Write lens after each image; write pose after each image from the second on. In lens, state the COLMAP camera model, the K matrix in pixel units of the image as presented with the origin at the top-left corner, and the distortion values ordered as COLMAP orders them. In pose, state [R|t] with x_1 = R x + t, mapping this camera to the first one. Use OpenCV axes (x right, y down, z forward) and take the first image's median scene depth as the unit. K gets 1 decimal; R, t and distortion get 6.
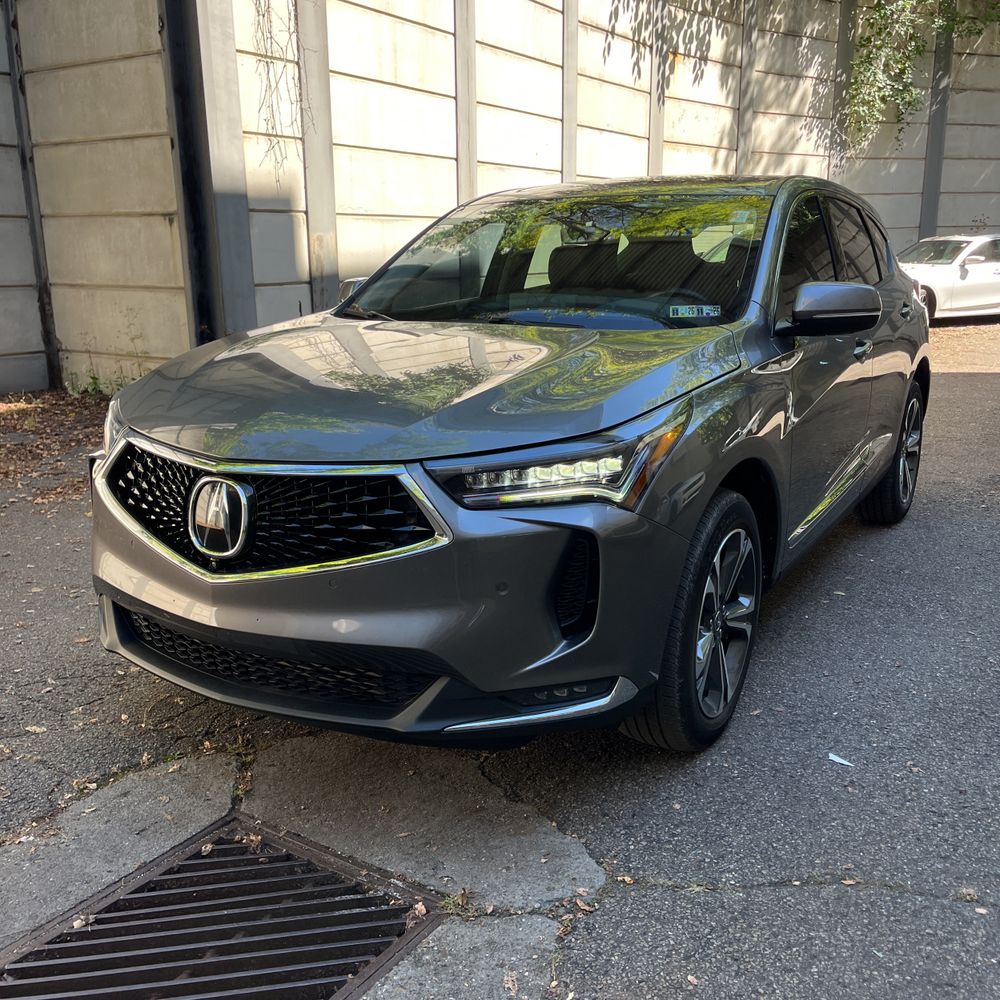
lens RADIAL K [[1012.2, 0, 501.6], [0, 1012.2, 501.1], [0, 0, 1]] dist [0.027663, 0.000000]
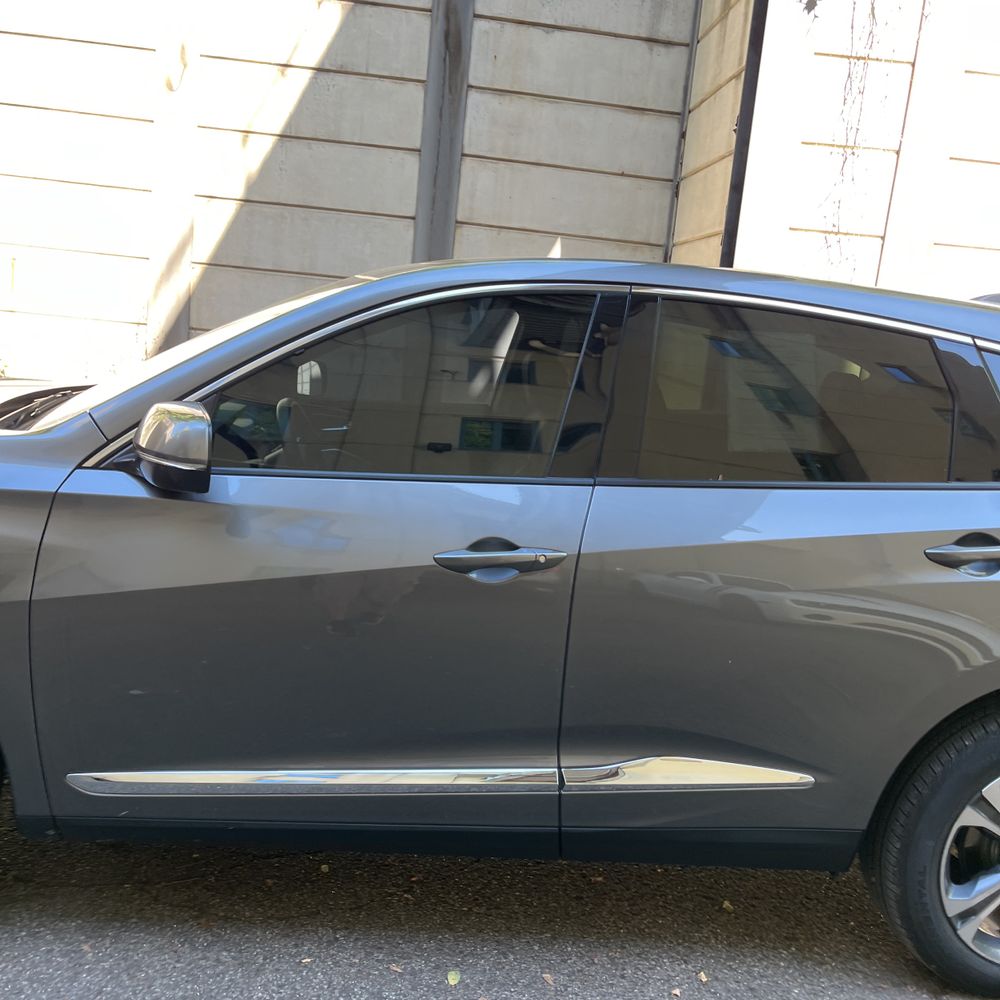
lens RADIAL K [[1012.2, 0, 493.2], [0, 1012.2, 496.0], [0, 0, 1]] dist [0.027663, 0.000000]
pose [[0.572200, 0.210176, -0.792725, 0.352903], [-0.296492, 0.954239, 0.038986, -0.092305], [0.764644, 0.212729, 0.608331, 0.294306]]
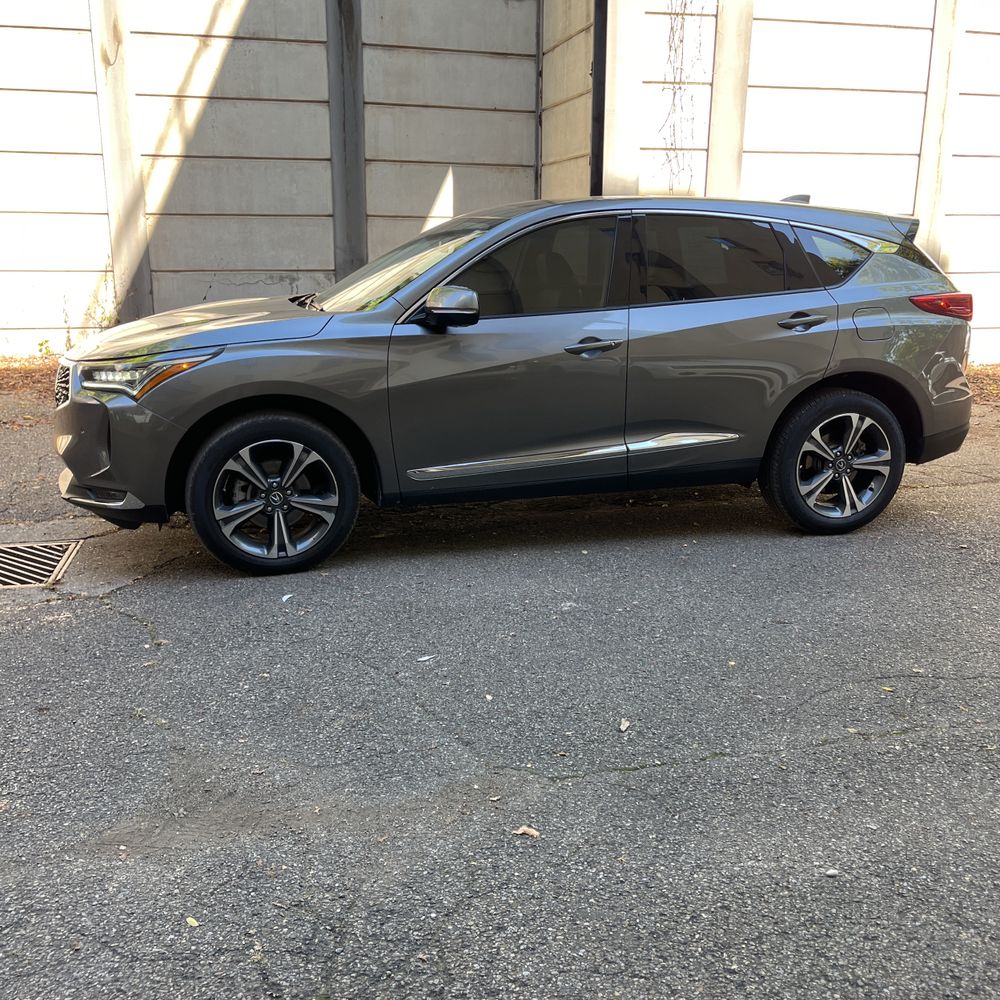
lens RADIAL K [[1012.2, 0, 493.7], [0, 1012.2, 501.2], [0, 0, 1]] dist [0.027663, 0.000000]
pose [[0.715620, 0.189903, -0.672179, 0.497531], [-0.182618, 0.979727, 0.082371, -0.022275], [0.674195, 0.063806, 0.735792, 0.025640]]
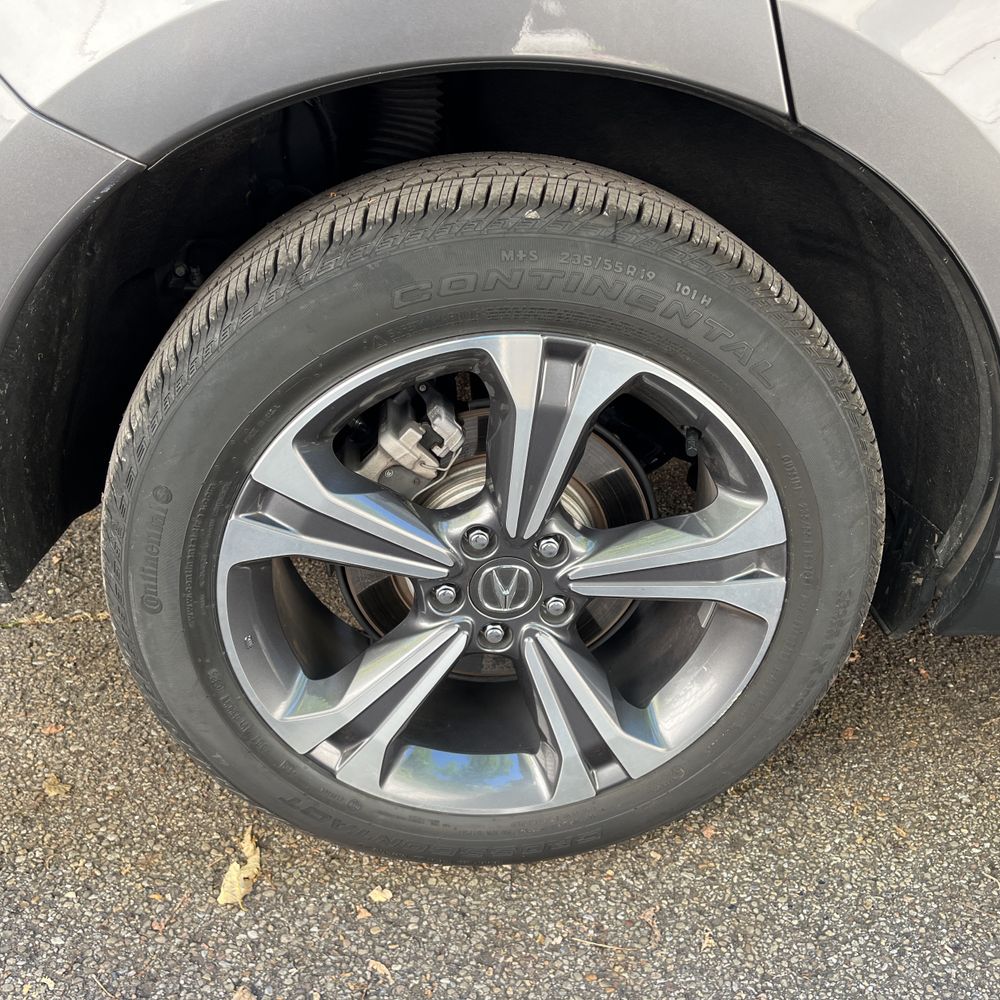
lens RADIAL K [[1012.2, 0, 505.0], [0, 1012.2, 504.9], [0, 0, 1]] dist [0.027663, 0.000000]
pose [[0.539423, 0.233940, -0.808885, 0.160791], [0.175610, 0.908252, 0.379788, -0.012695], [0.823520, -0.346914, 0.448850, 0.282861]]
